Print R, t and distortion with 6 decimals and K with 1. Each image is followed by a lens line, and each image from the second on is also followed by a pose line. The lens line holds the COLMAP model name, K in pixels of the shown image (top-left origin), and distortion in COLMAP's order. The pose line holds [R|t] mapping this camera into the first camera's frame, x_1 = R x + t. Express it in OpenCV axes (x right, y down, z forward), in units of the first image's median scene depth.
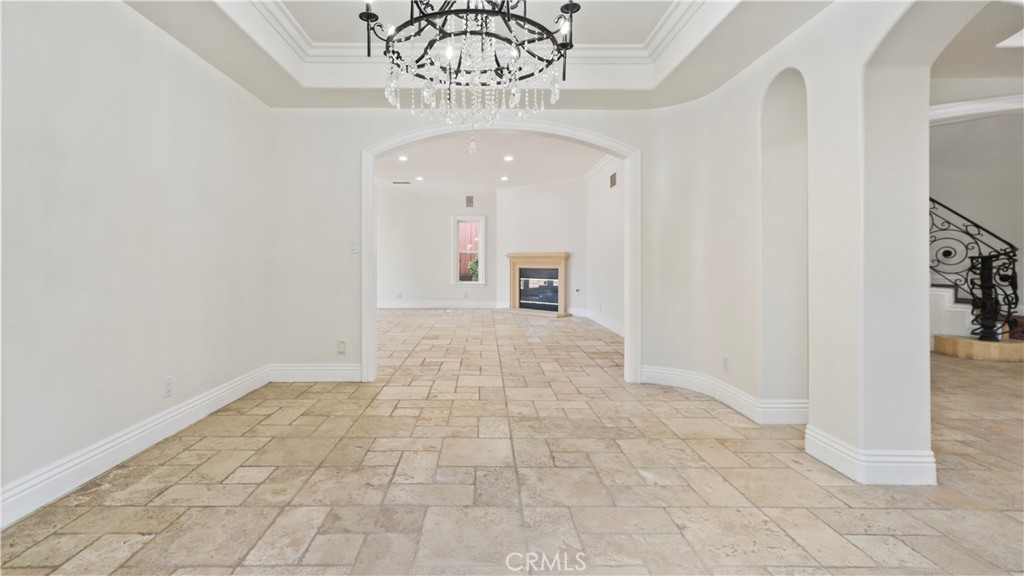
lens RADIAL K [[528.0, 0, 513.8], [0, 528.0, 259.9], [0, 0, 1]] dist [-0.013330, 0.017896]
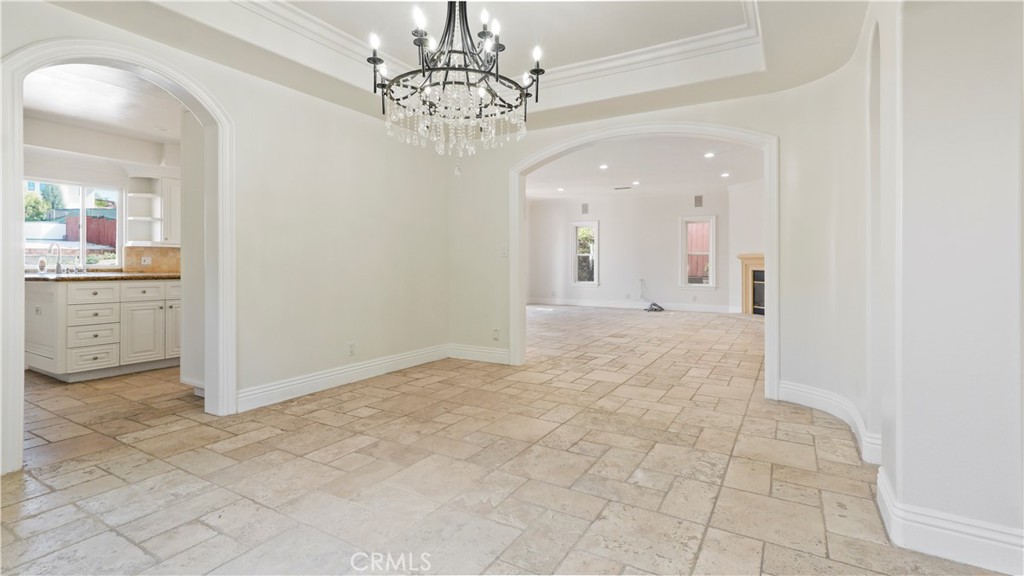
lens RADIAL K [[528.0, 0, 513.8], [0, 528.0, 259.9], [0, 0, 1]] dist [-0.013330, 0.017896]
pose [[0.832979, -0.004973, -0.553282, 0.599260], [0.002666, 0.999984, -0.004974, 0.002106], [0.553298, 0.002669, 0.832979, 0.028216]]
